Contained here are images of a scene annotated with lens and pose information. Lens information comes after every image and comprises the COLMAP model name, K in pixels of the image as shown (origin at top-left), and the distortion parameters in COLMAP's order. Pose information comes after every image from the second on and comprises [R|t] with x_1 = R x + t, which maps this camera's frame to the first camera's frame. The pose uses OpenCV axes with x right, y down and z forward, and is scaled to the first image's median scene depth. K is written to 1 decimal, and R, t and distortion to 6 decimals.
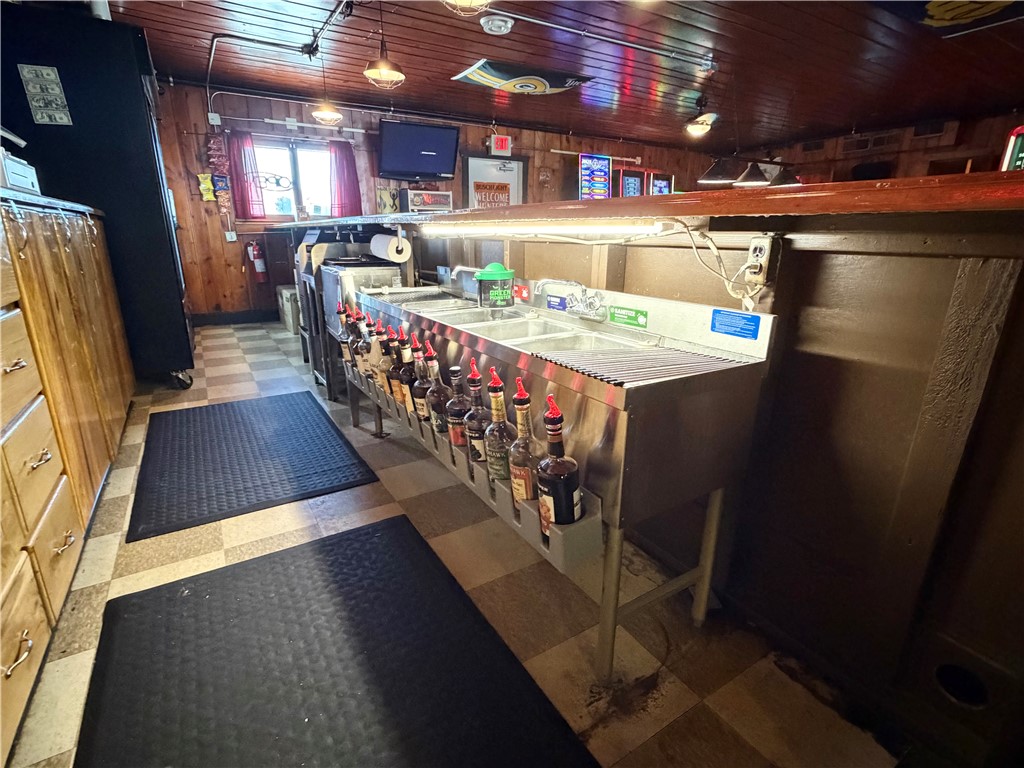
lens RADIAL K [[491.8, 0, 509.9], [0, 491.8, 386.1], [0, 0, 1]] dist [0.000361, -0.000890]
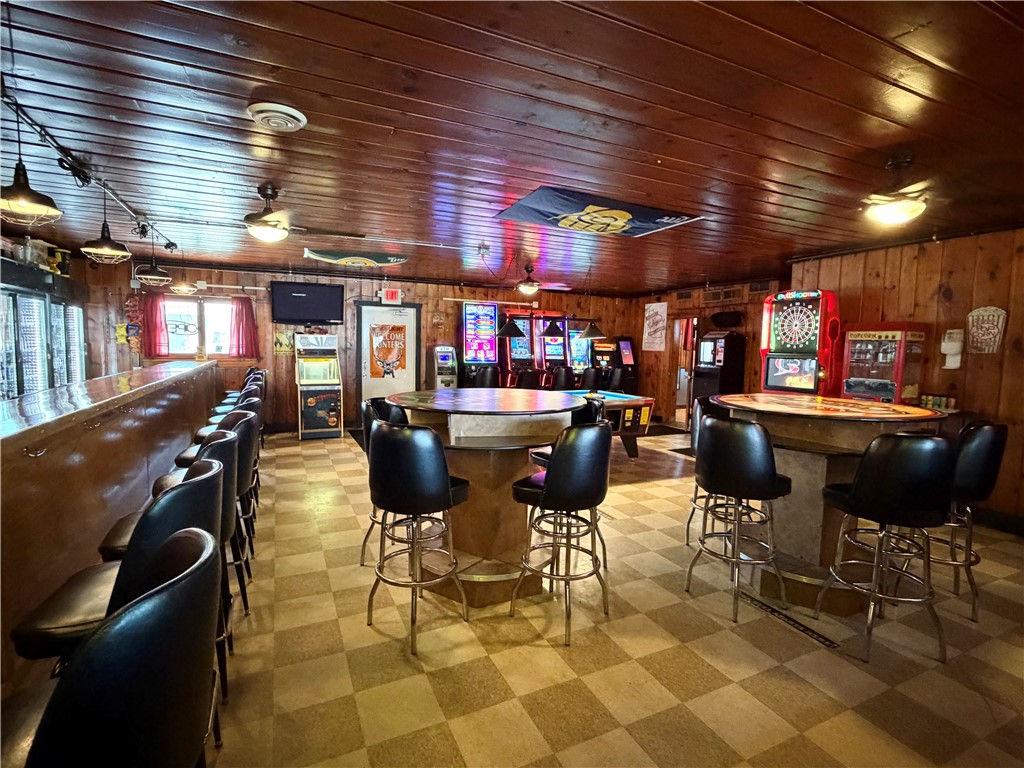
lens RADIAL K [[491.8, 0, 509.9], [0, 491.8, 386.1], [0, 0, 1]] dist [0.000361, -0.000890]
pose [[0.994017, 0.025547, -0.106199, 0.426861], [-0.047681, 0.976226, -0.211447, -0.043088], [0.098272, 0.215246, 0.971603, -0.085879]]
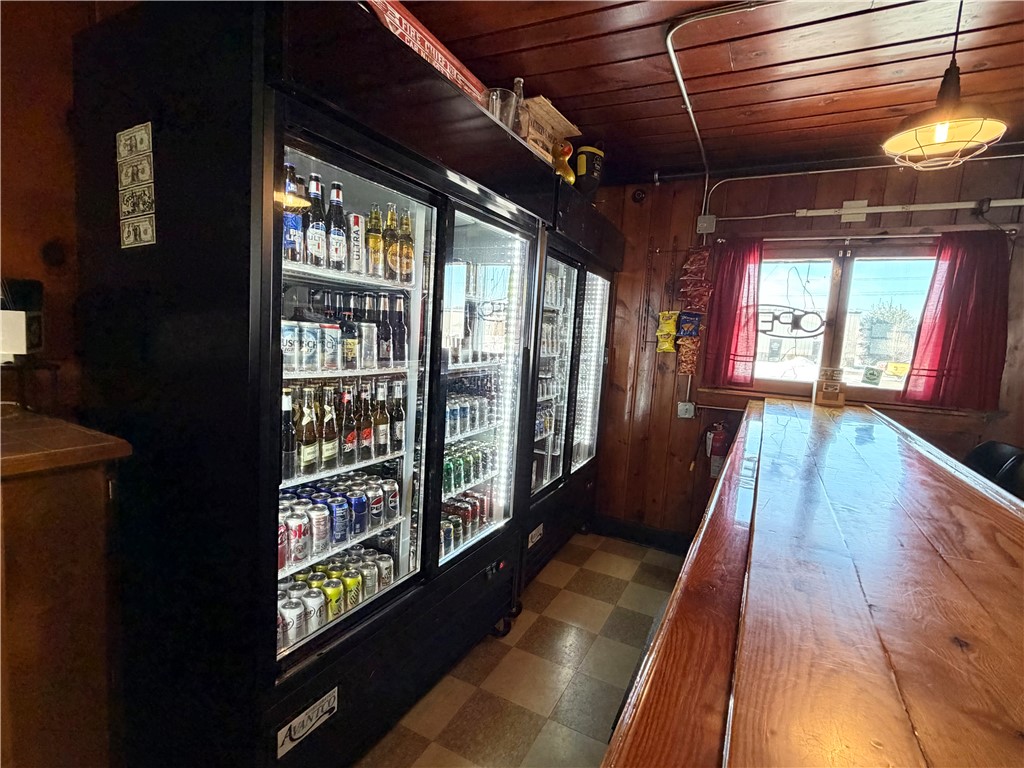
lens RADIAL K [[491.8, 0, 509.9], [0, 491.8, 386.1], [0, 0, 1]] dist [0.000361, -0.000890]
pose [[0.501681, 0.117242, -0.857071, -0.152202], [-0.310988, 0.948978, -0.052220, -0.204808], [0.807219, 0.292736, 0.512545, 0.454731]]
